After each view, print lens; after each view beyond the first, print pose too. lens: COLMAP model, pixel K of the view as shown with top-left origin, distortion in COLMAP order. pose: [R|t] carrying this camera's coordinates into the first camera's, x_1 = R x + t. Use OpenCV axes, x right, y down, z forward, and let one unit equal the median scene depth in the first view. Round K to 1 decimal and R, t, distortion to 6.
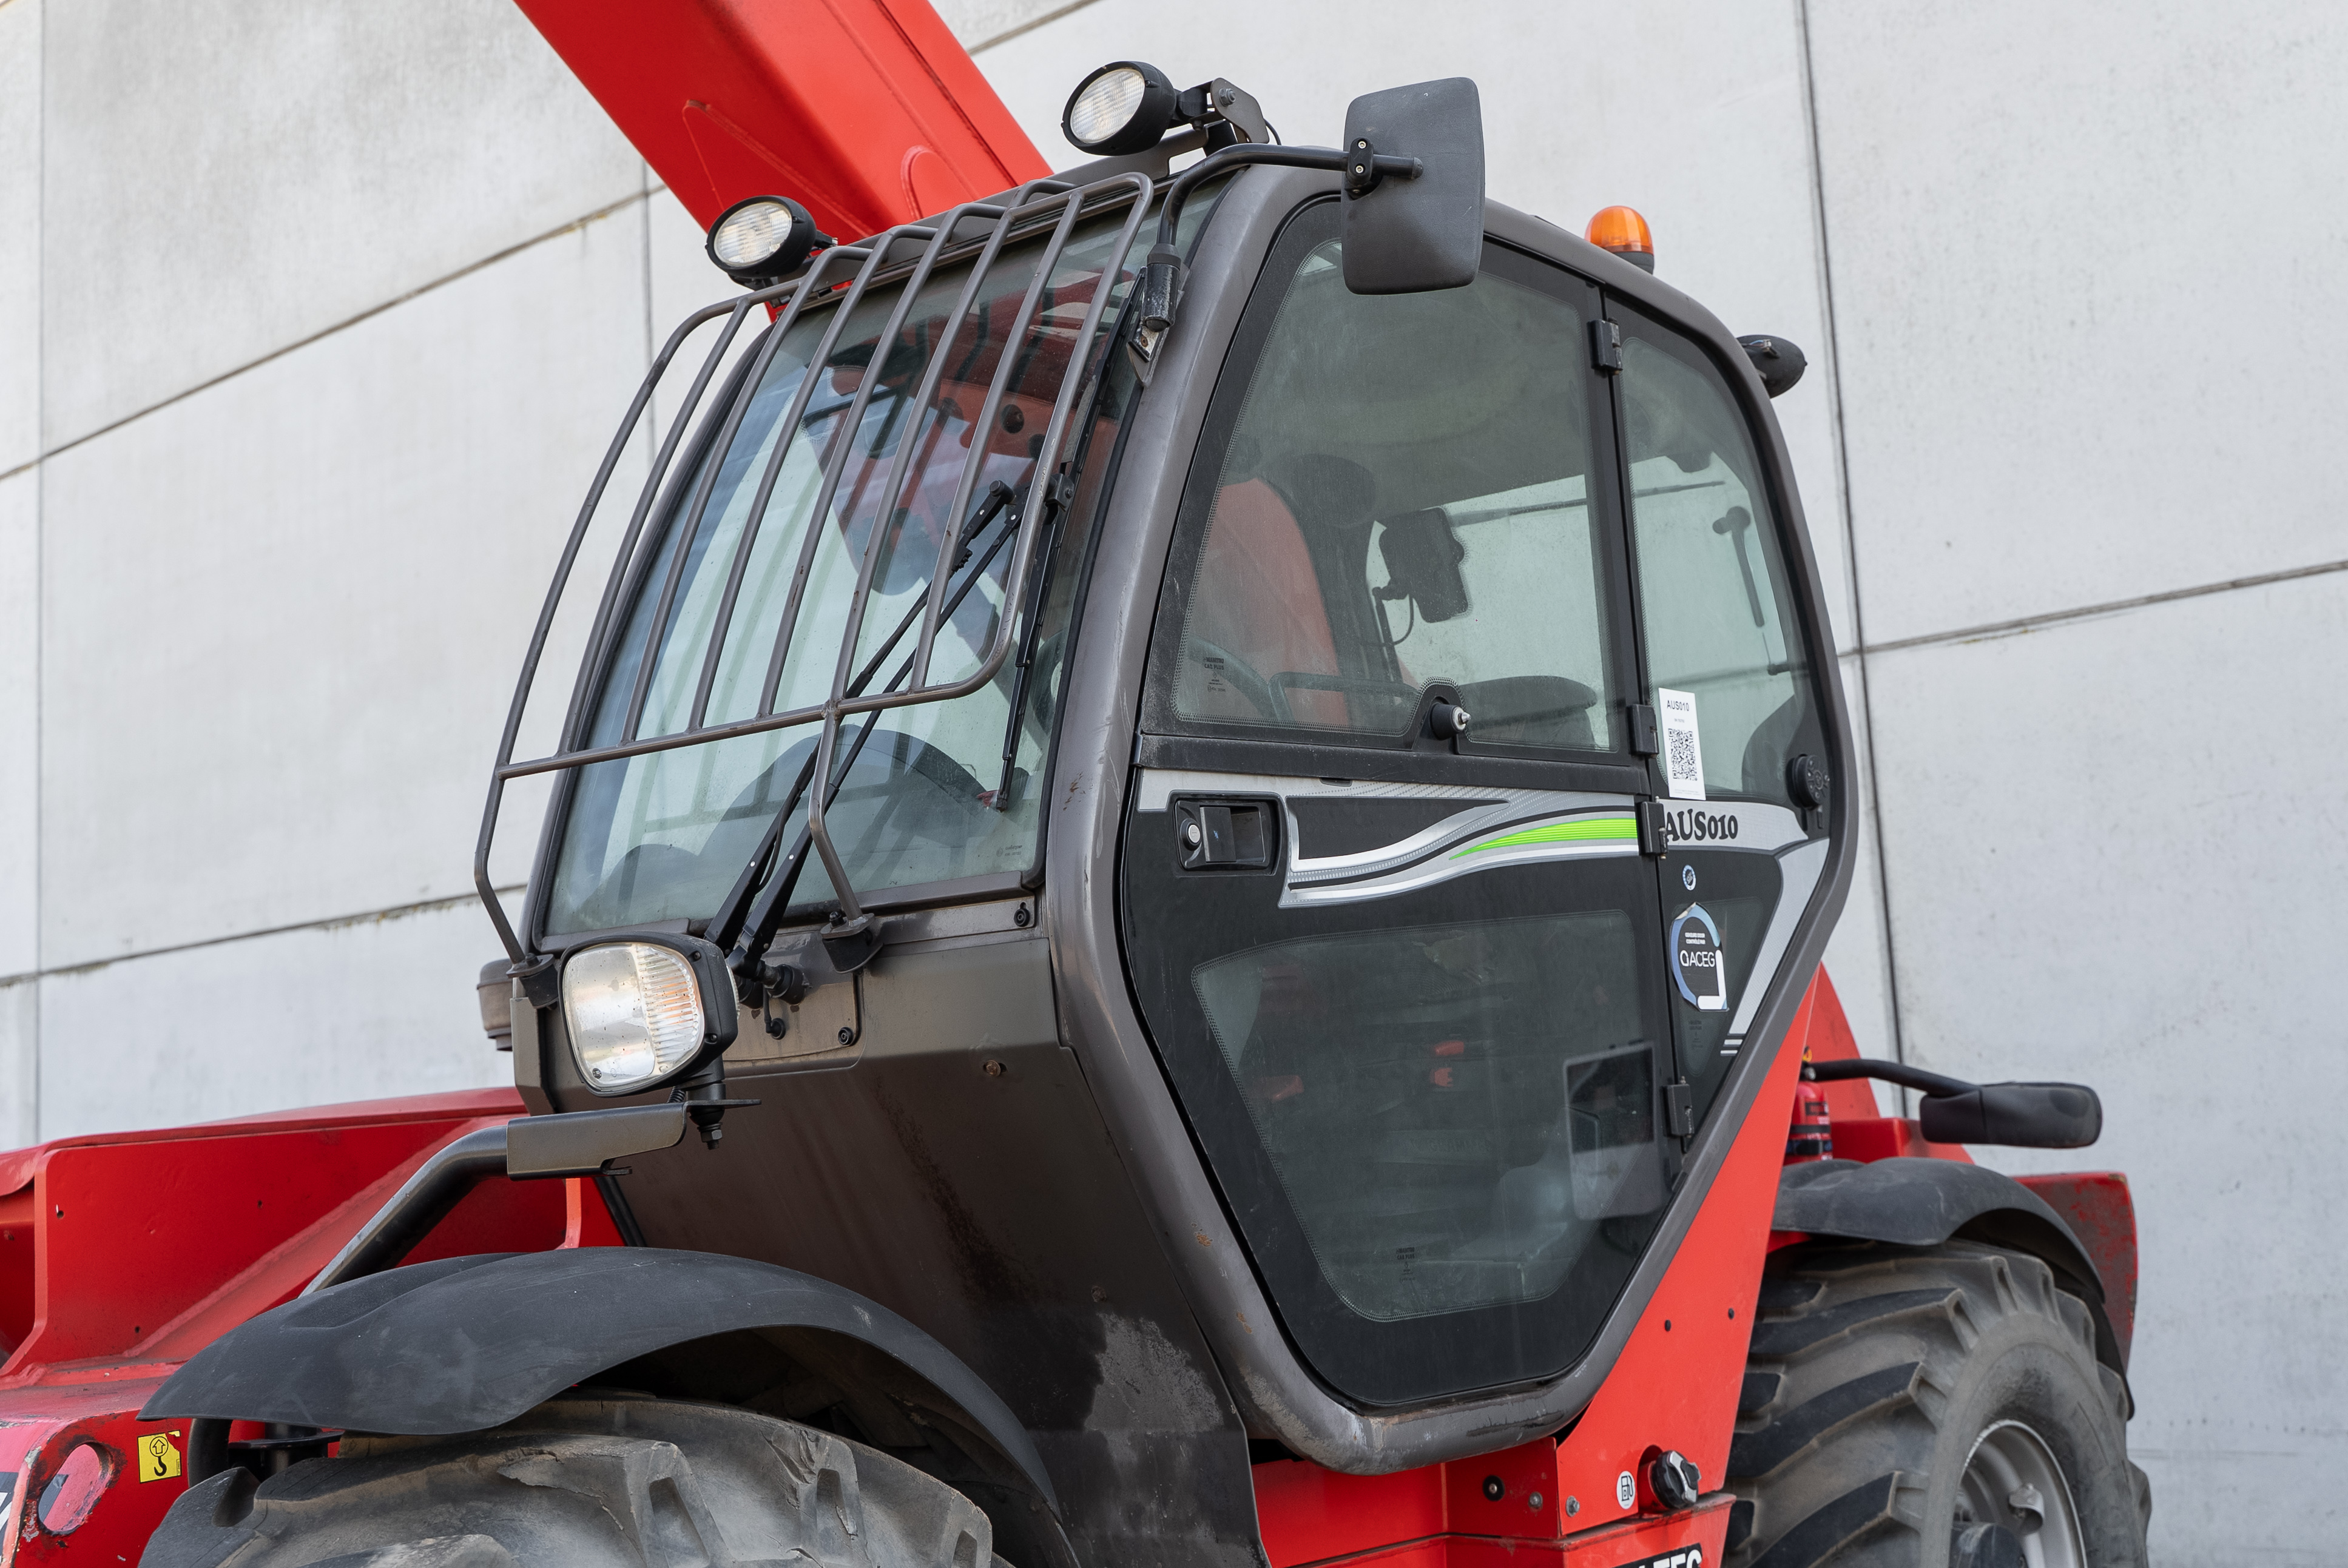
lens RADIAL K [[2784.1, 0, 1254.1], [0, 2784.1, 736.1], [0, 0, 1]] dist [-0.015963, 0.000000]
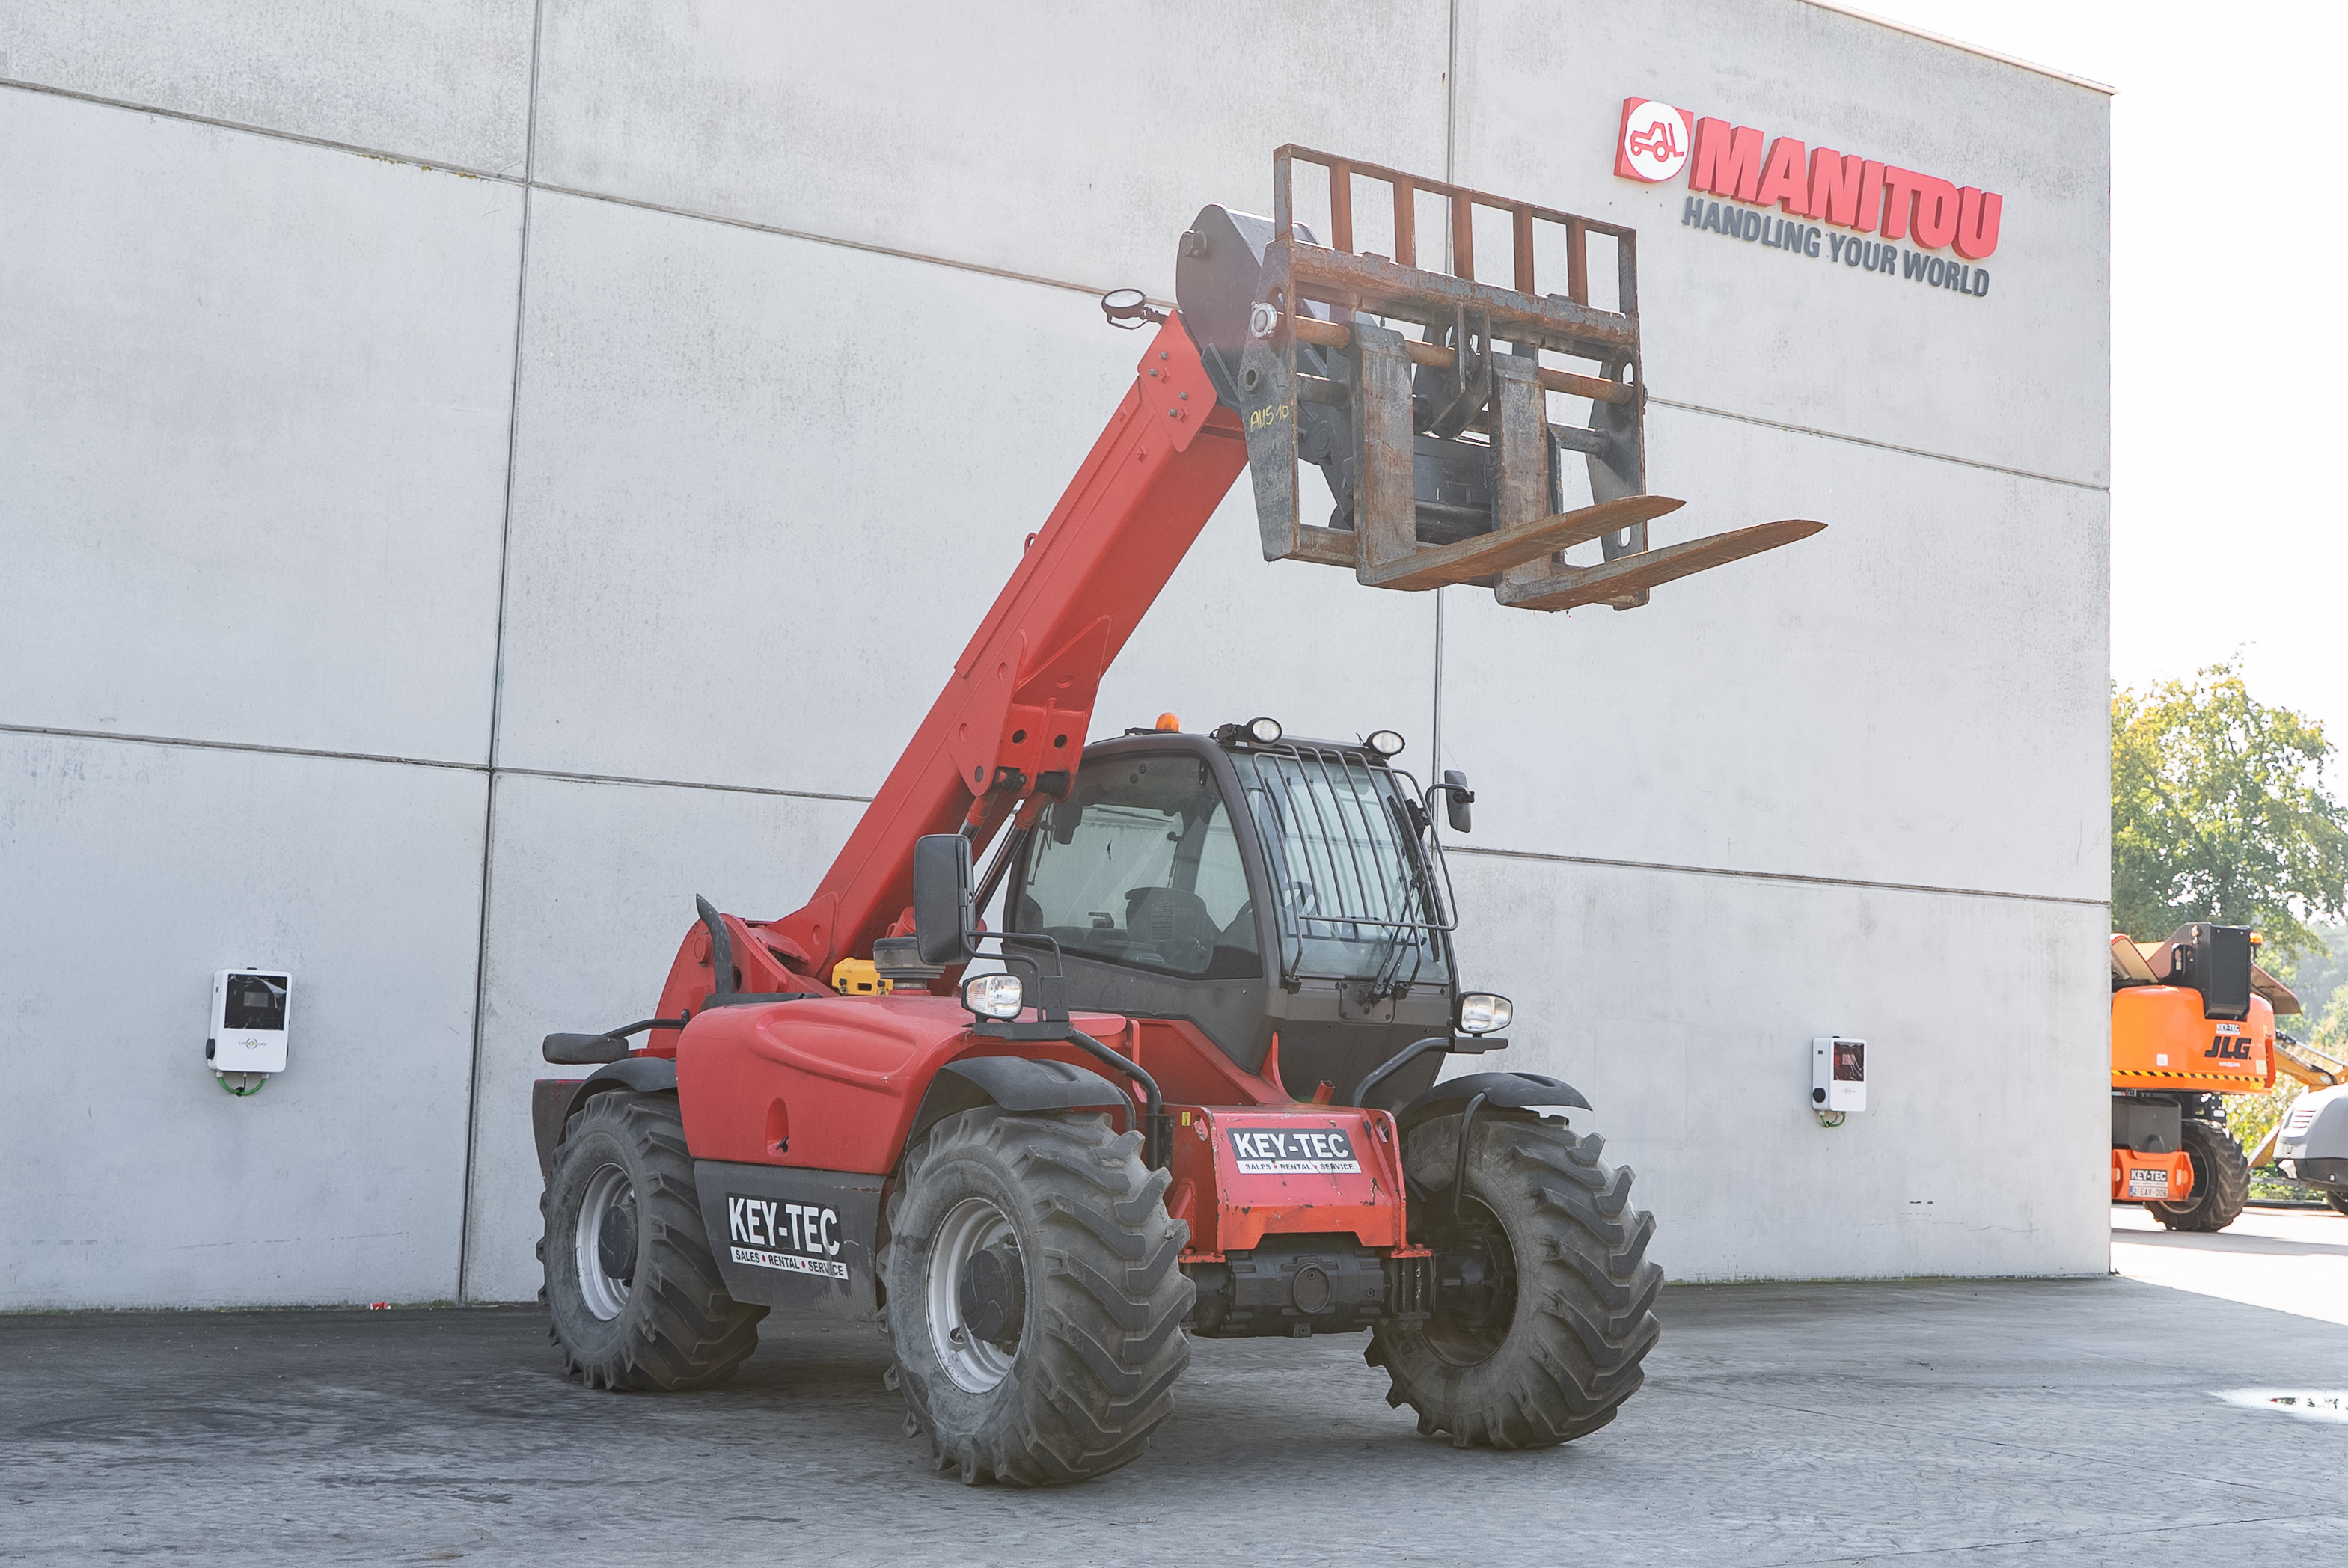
lens RADIAL K [[2917.0, 0, 1244.6], [0, 2917.0, 747.5], [0, 0, 1]] dist [-0.010479, 0.000000]
pose [[0.272475, 0.175224, 0.946073, -3.373809], [-0.181538, 0.974979, -0.128294, 0.255460], [-0.944882, -0.136791, 0.297467, 0.121081]]
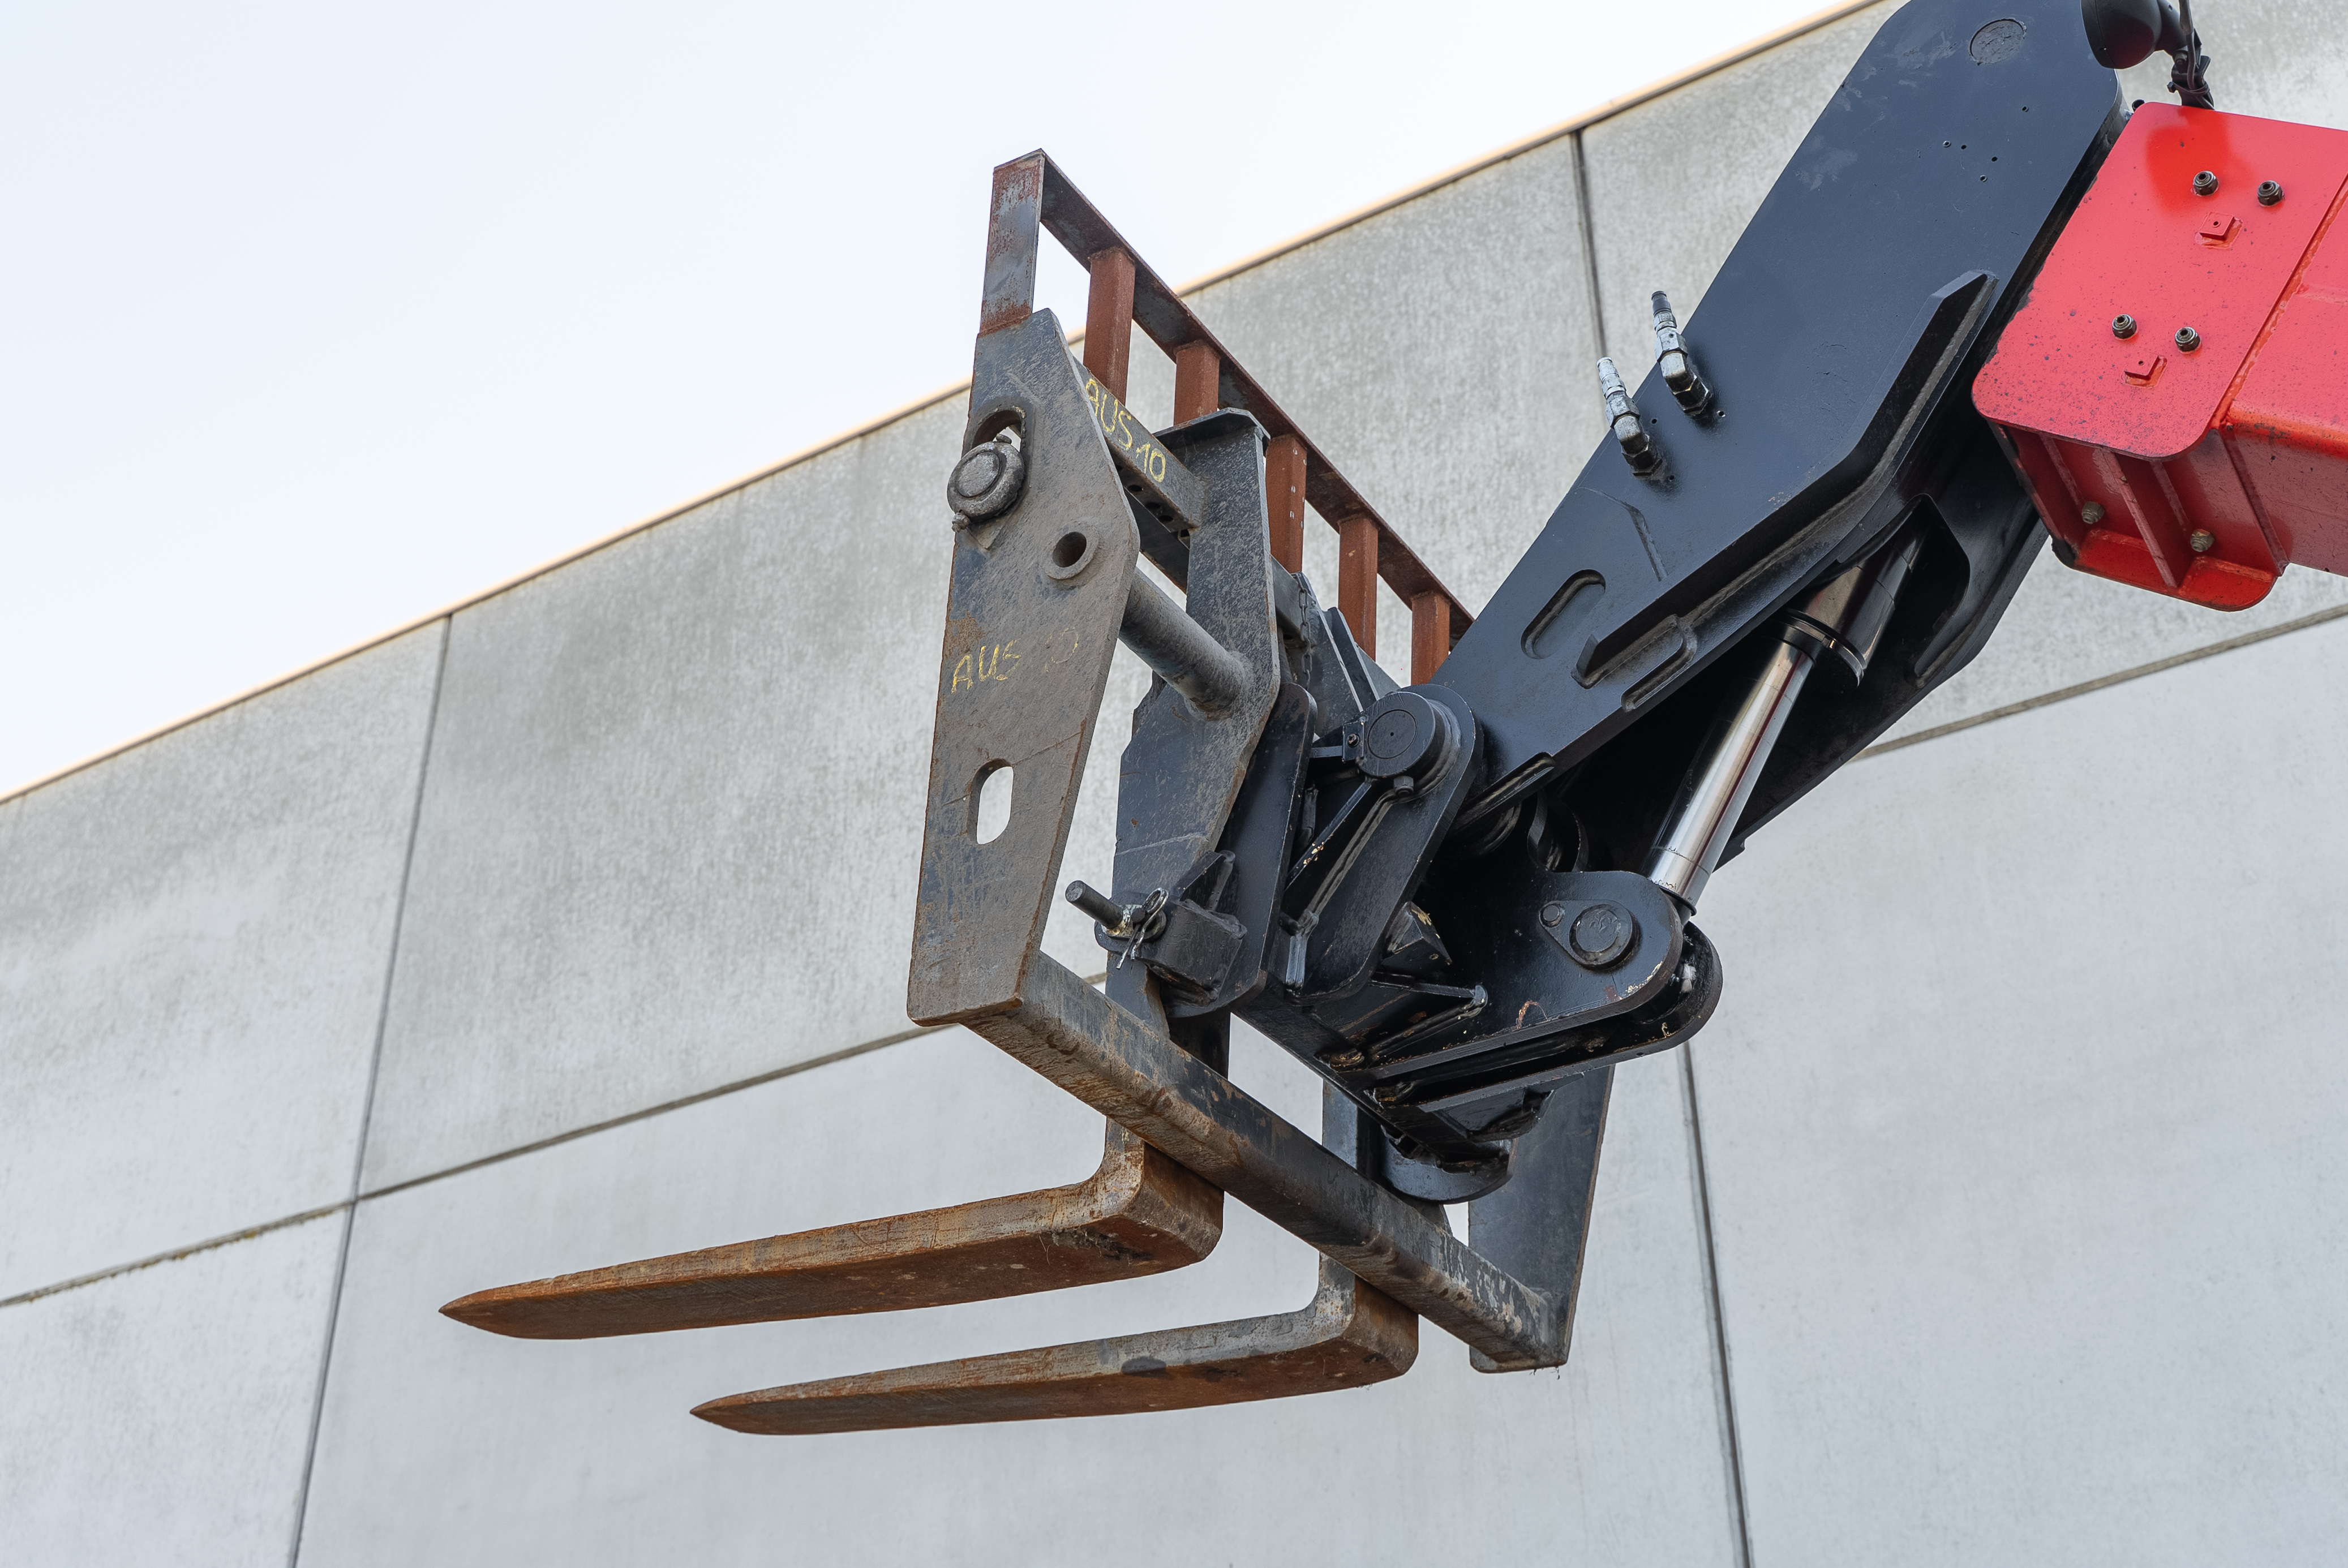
lens RADIAL K [[2620.1, 0, 1169.6], [0, 2620.1, 780.7], [0, 0, 1]] dist [-0.013243, 0.000000]
pose [[0.985978, 0.128096, 0.106956, -1.578703], [-0.075105, 0.912967, -0.401062, 0.272252], [-0.149021, 0.387405, 0.909786, 1.588565]]
